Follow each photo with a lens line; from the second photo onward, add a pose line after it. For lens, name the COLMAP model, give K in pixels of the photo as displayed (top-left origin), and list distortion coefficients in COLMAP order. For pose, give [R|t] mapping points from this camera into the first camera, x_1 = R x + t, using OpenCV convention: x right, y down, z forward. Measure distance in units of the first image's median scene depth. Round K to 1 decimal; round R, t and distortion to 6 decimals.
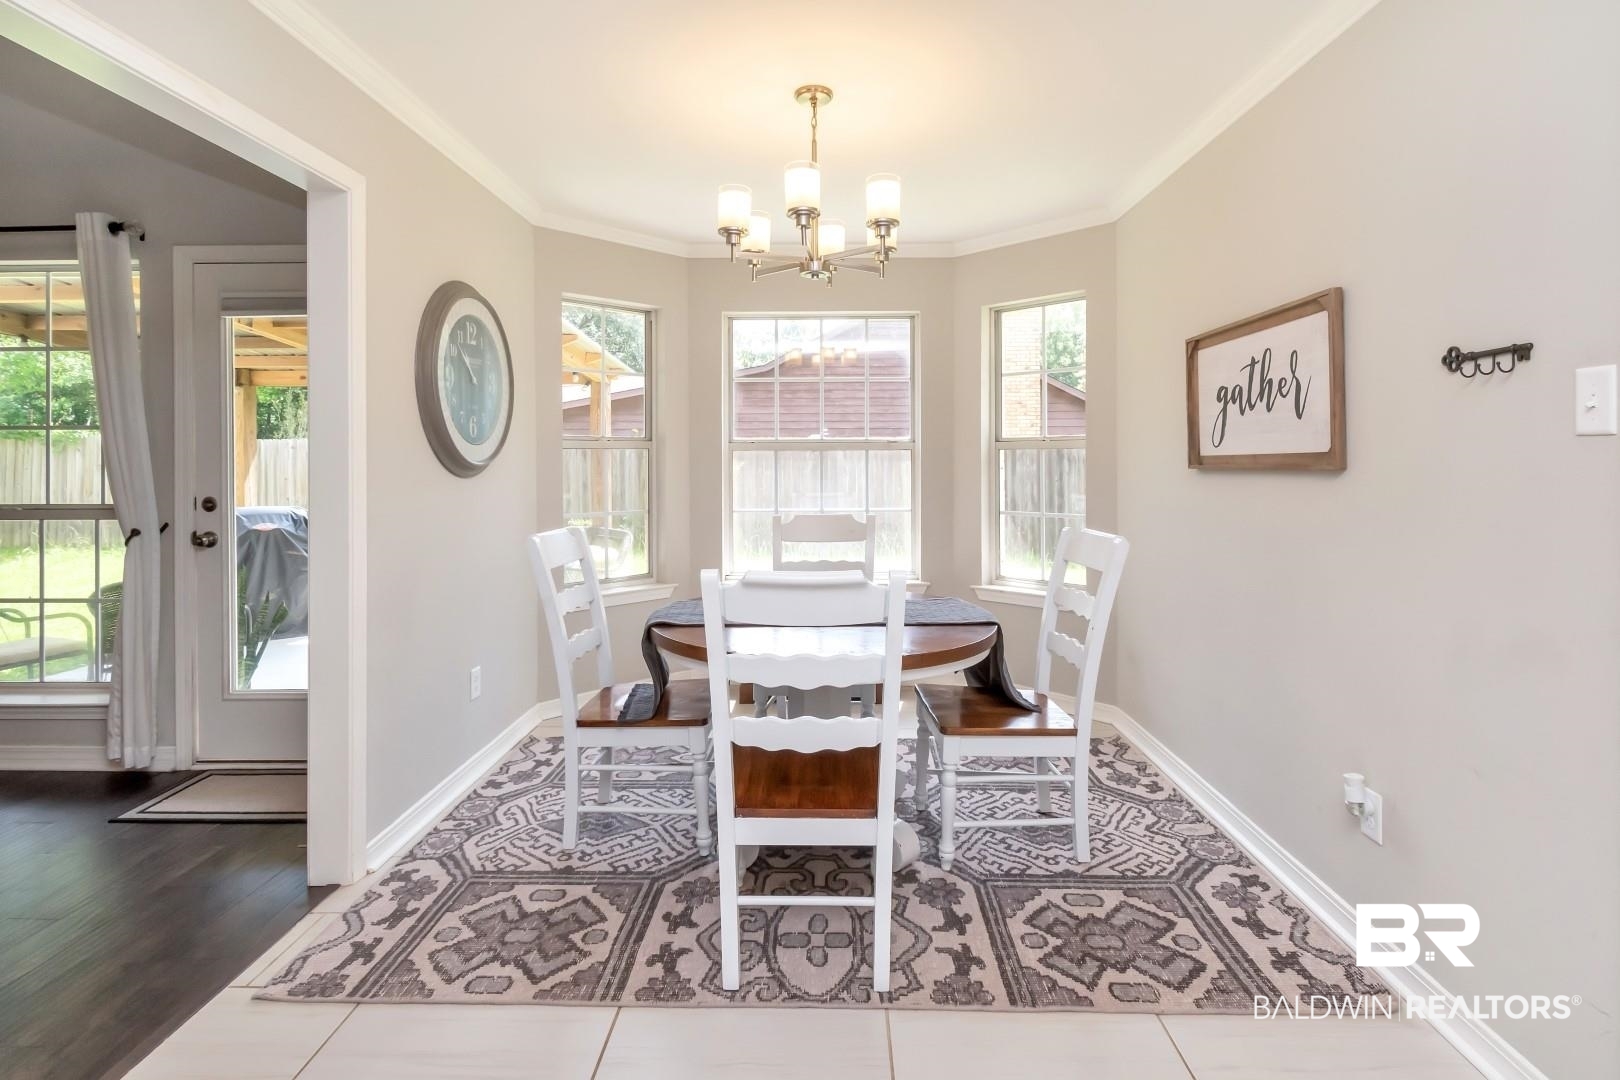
lens RADIAL K [[801.0, 0, 807.2], [0, 801.0, 458.6], [0, 0, 1]] dist [0.004269, 0.001072]
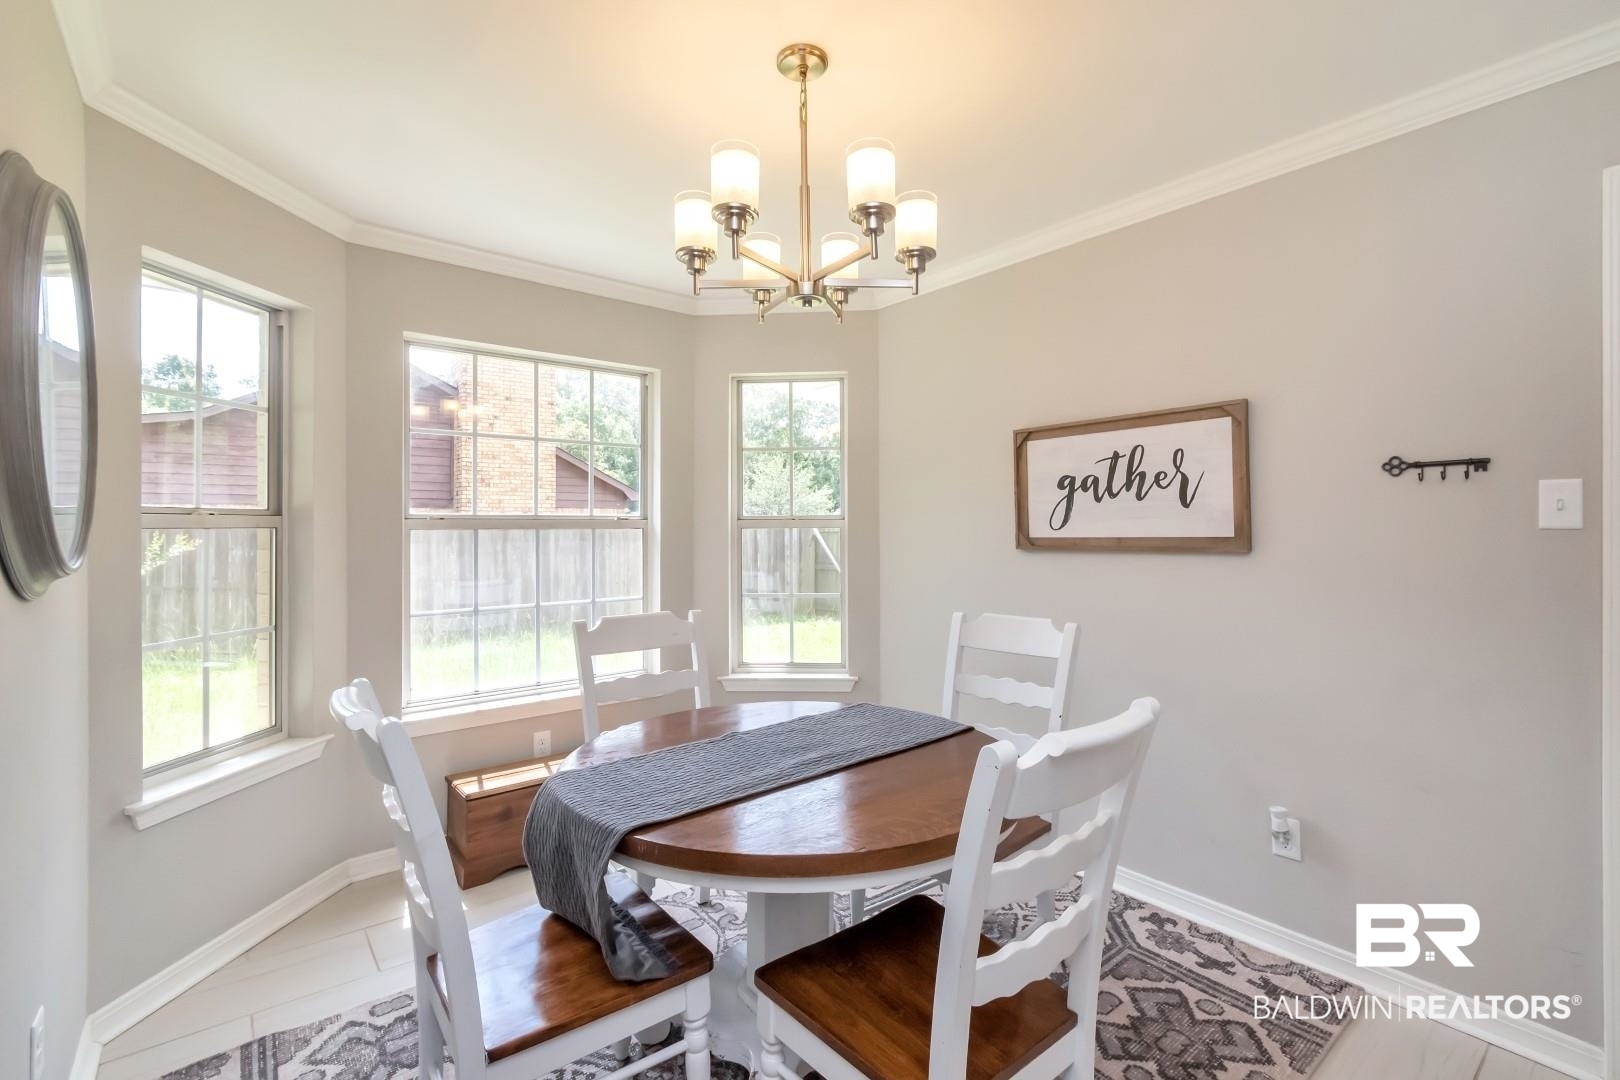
lens RADIAL K [[740.1, 0, 822.0], [0, 740.1, 528.1], [0, 0, 1]] dist [0.003295, -0.001016]
pose [[0.757666, -0.001425, 0.652641, -0.441413], [0.002360, 0.999997, -0.000557, -0.019104], [-0.652638, 0.001962, 0.757667, 0.486248]]
